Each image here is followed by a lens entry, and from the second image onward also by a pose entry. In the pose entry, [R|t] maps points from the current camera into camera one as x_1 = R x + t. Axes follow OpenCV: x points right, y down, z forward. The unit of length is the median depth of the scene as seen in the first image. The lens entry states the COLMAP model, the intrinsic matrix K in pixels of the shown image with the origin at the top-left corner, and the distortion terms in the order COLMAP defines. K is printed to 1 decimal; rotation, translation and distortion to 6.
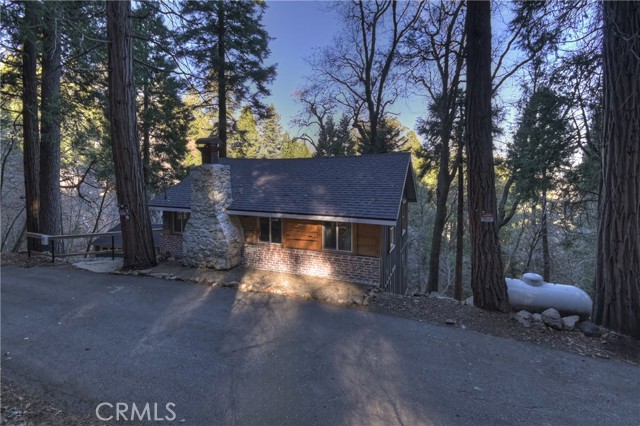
lens RADIAL K [[284.6, 0, 320.3], [0, 284.6, 211.1], [0, 0, 1]] dist [0.002578, -0.002584]
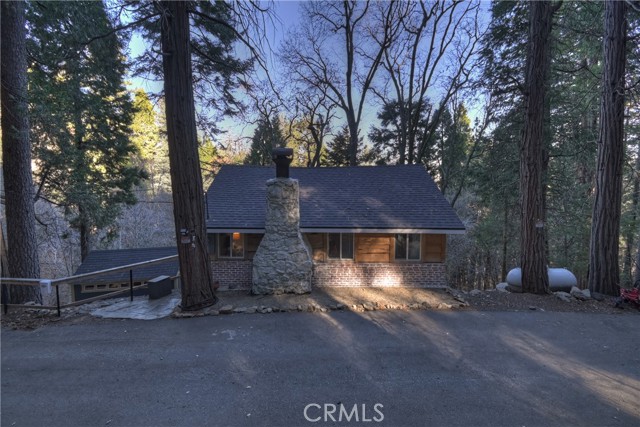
lens RADIAL K [[284.6, 0, 320.6], [0, 284.6, 215.1], [0, 0, 1]] dist [0.002578, -0.002584]
pose [[0.928007, -0.039129, 0.370502, -0.628067], [0.041320, 0.999144, 0.002027, -0.046844], [-0.370264, 0.013428, 0.928830, 0.118315]]
